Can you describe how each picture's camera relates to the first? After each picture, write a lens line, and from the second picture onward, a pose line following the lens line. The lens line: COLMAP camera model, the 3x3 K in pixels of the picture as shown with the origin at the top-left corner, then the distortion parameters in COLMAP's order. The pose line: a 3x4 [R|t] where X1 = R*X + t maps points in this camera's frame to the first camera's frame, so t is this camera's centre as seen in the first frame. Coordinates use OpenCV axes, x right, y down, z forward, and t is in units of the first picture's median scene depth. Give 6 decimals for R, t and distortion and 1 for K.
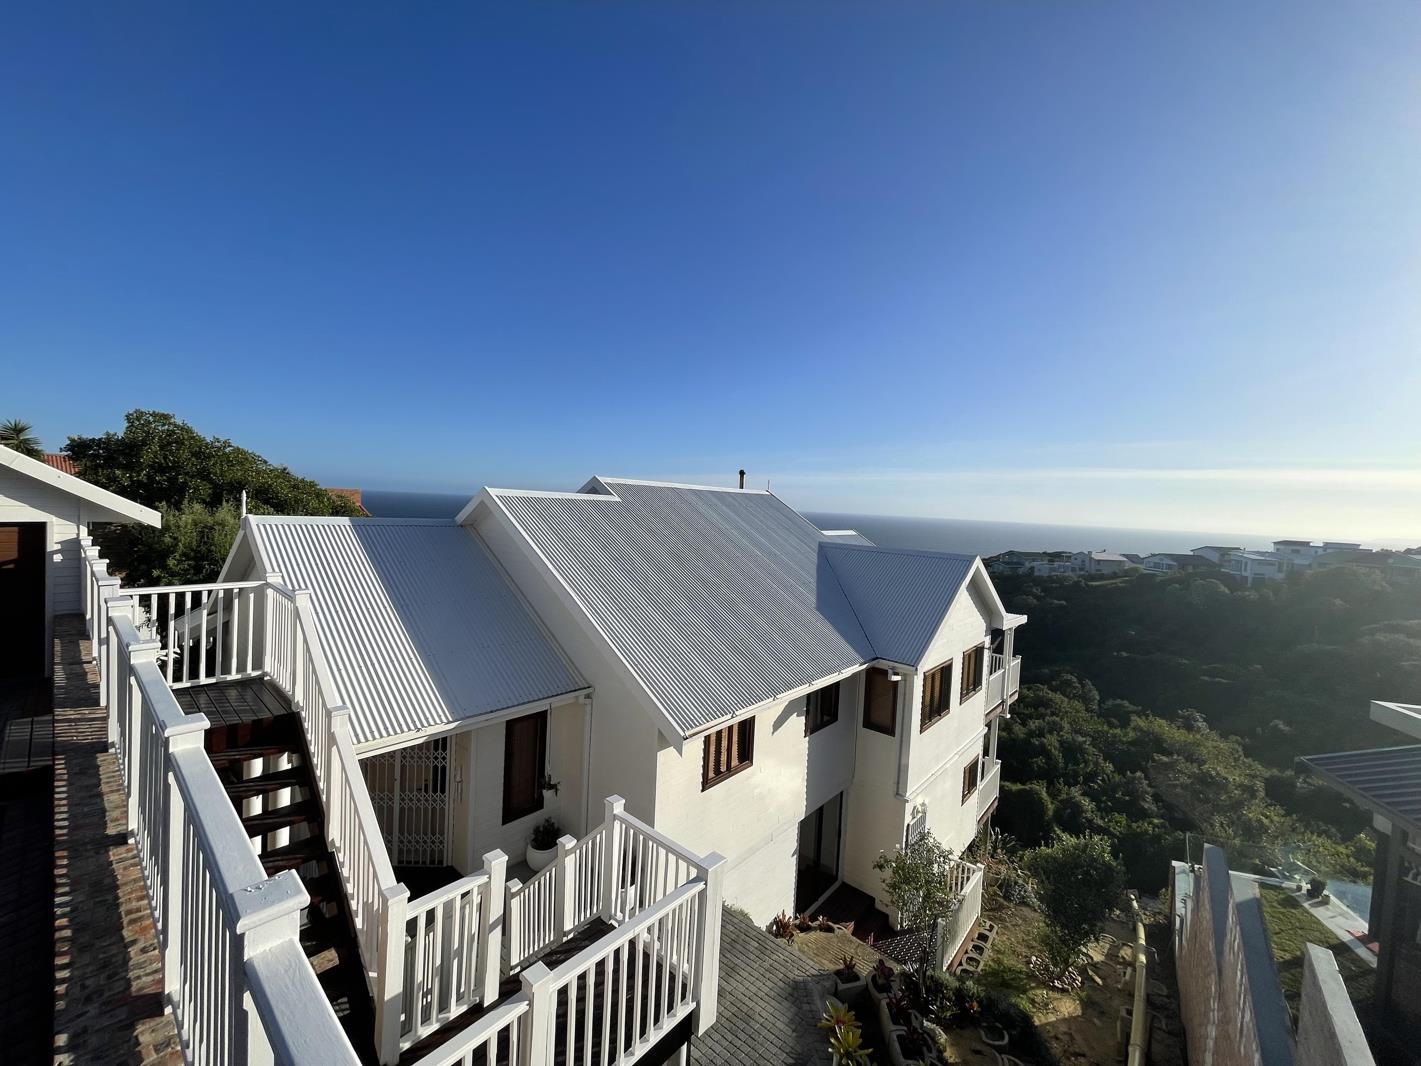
lens RADIAL K [[572.7, 0, 710.5], [0, 572.7, 533.0], [0, 0, 1]] dist [0.001979, -0.000231]
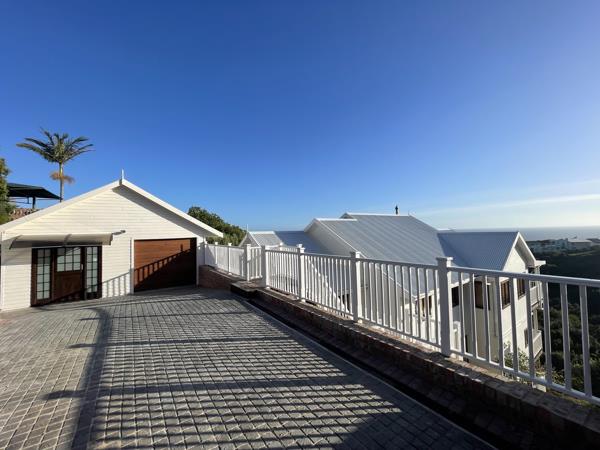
lens RADIAL K [[241.8, 0, 300.0], [0, 241.8, 225.0], [0, 0, 1]] dist [0.001979, -0.000231]
pose [[0.968111, -0.082922, -0.236398, -0.147577], [0.063452, 0.994024, -0.088825, 0.045800], [0.242351, 0.070992, 0.967588, -0.141878]]
